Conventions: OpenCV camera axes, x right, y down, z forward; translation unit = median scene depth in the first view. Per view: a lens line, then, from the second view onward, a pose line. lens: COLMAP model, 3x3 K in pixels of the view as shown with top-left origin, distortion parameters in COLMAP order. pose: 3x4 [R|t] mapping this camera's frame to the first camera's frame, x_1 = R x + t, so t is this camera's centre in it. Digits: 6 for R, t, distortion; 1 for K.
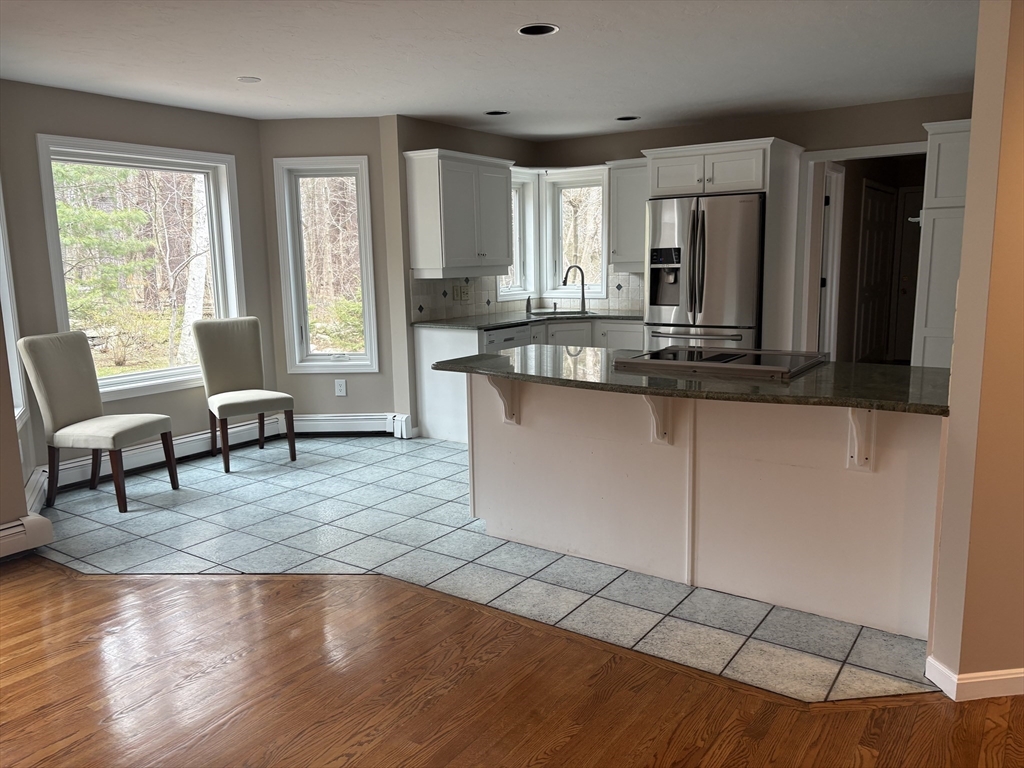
lens RADIAL K [[768.9, 0, 514.6], [0, 768.9, 381.1], [0, 0, 1]] dist [0.049843, -0.062497]
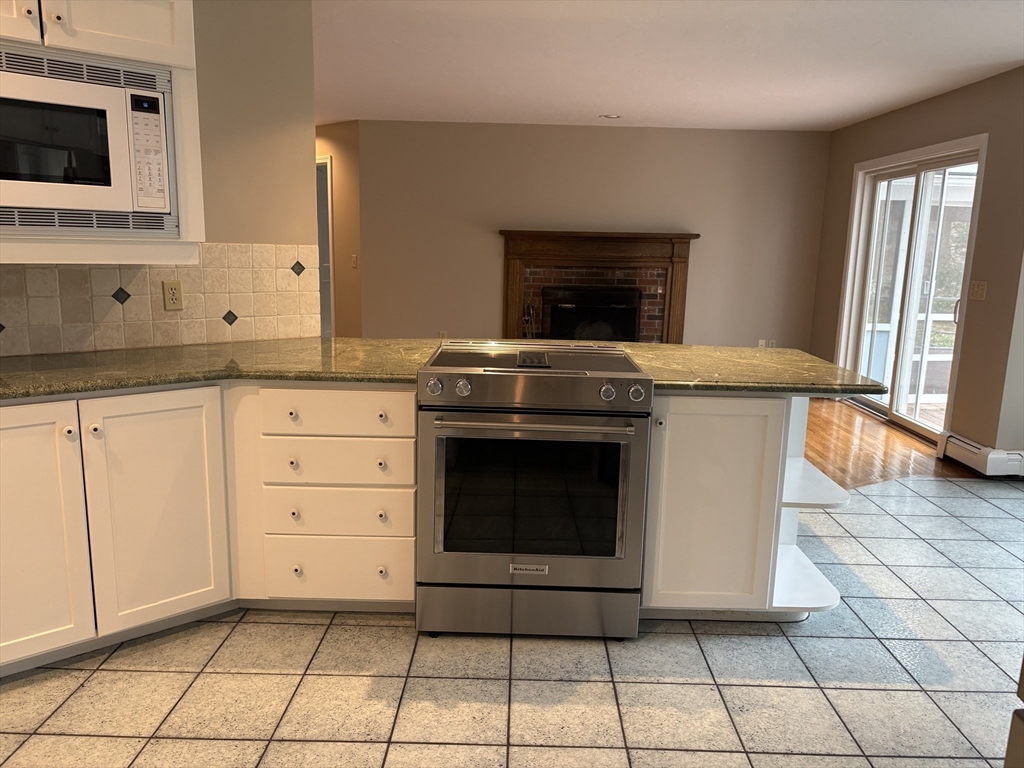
lens RADIAL K [[768.9, 0, 512.6], [0, 768.9, 382.9], [0, 0, 1]] dist [0.049843, -0.062497]
pose [[-0.830460, 0.097188, -0.548534, 0.493302], [-0.097554, 0.944077, 0.314964, -0.175250], [0.548469, 0.315077, -0.774537, 1.092156]]
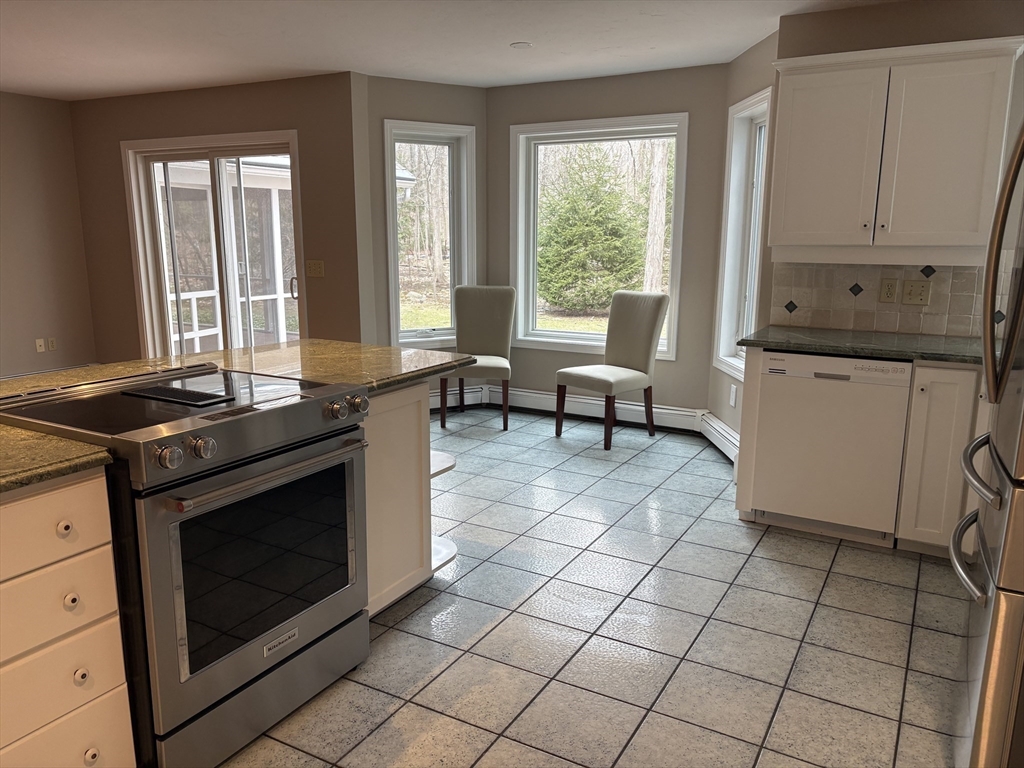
lens RADIAL K [[768.9, 0, 512.7], [0, 768.9, 389.4], [0, 0, 1]] dist [0.049843, -0.062497]
pose [[0.088618, 0.217870, -0.971946, 0.608405], [-0.165028, 0.965511, 0.201381, -0.139423], [0.982300, 0.142553, 0.121517, 0.798381]]
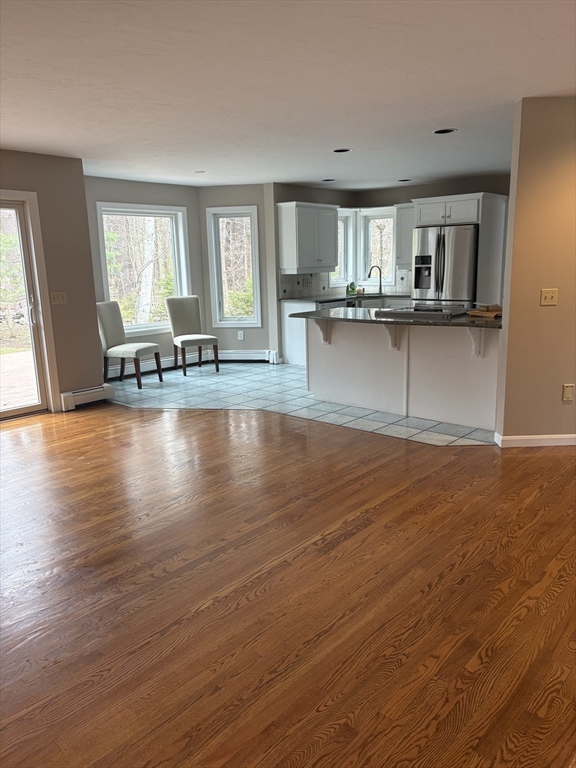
lens RADIAL K [[576.7, 0, 281.8], [0, 576.7, 392.0], [0, 0, 1]] dist [0.049843, -0.062497]
pose [[0.991667, 0.021446, -0.127031, 0.054742], [-0.013258, 0.997800, 0.064954, 0.061287], [0.128145, -0.062729, 0.989770, -0.403675]]
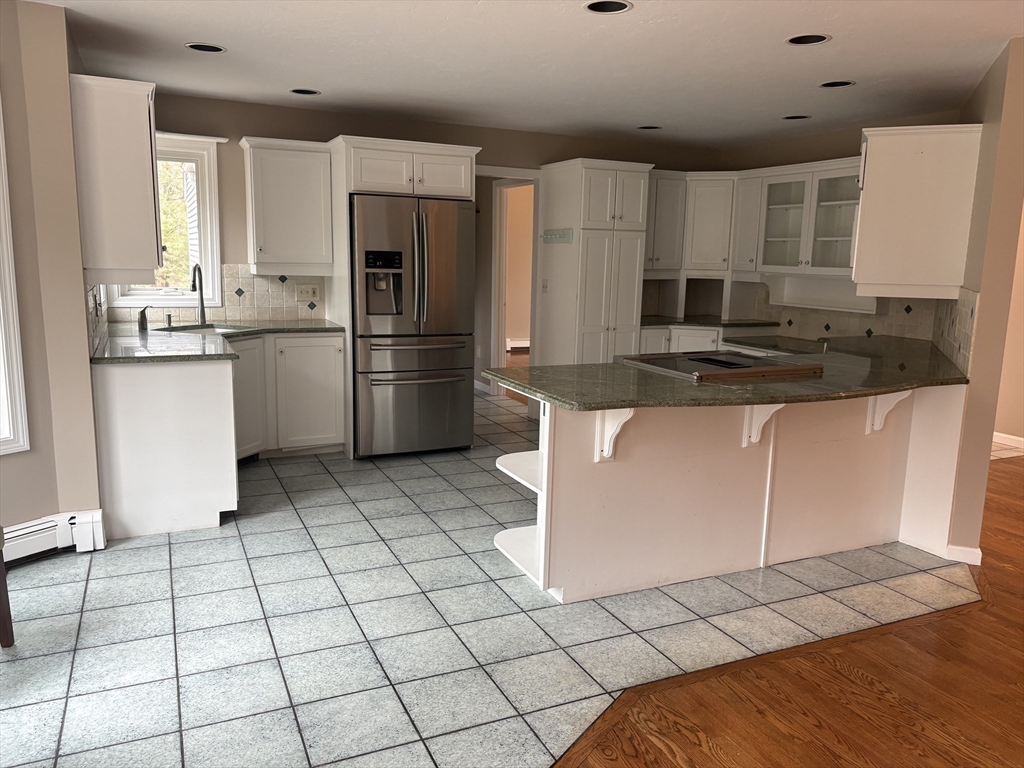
lens RADIAL K [[768.9, 0, 518.3], [0, 768.9, 380.3], [0, 0, 1]] dist [0.049843, -0.062497]
pose [[0.501882, -0.110493, 0.857849, -0.559601], [0.102611, 0.992409, 0.067792, -0.074319], [-0.858828, 0.054001, 0.509410, 0.457580]]
